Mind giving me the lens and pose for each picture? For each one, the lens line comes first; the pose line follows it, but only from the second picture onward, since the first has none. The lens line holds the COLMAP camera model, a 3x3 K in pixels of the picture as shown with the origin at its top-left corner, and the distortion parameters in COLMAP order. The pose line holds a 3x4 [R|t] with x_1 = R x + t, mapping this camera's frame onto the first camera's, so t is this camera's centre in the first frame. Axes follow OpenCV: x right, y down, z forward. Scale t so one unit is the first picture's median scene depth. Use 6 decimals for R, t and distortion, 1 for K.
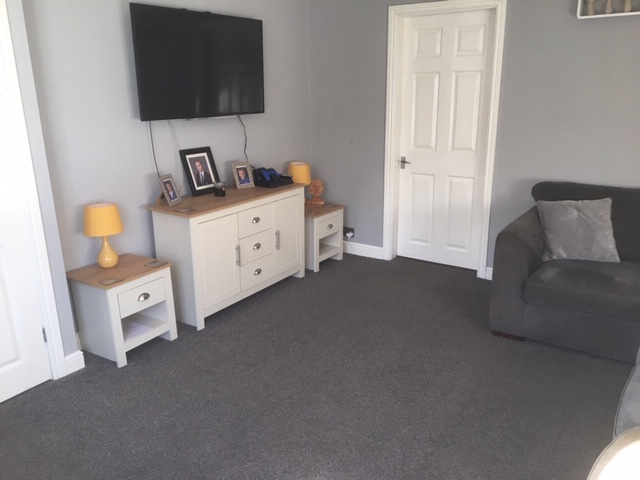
lens RADIAL K [[540.2, 0, 320.0], [0, 540.2, 240.0], [0, 0, 1]] dist [0.099109, -0.151606]
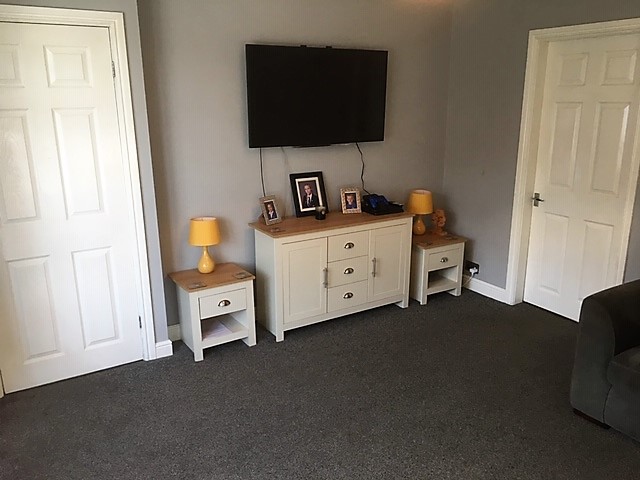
lens RADIAL K [[540.2, 0, 320.0], [0, 540.2, 240.0], [0, 0, 1]] dist [0.099109, -0.151606]
pose [[0.908877, 0.115199, -0.400840, 0.236245], [-0.121653, 0.992528, 0.009407, -0.049198], [0.398928, 0.040214, 0.916100, 0.034797]]
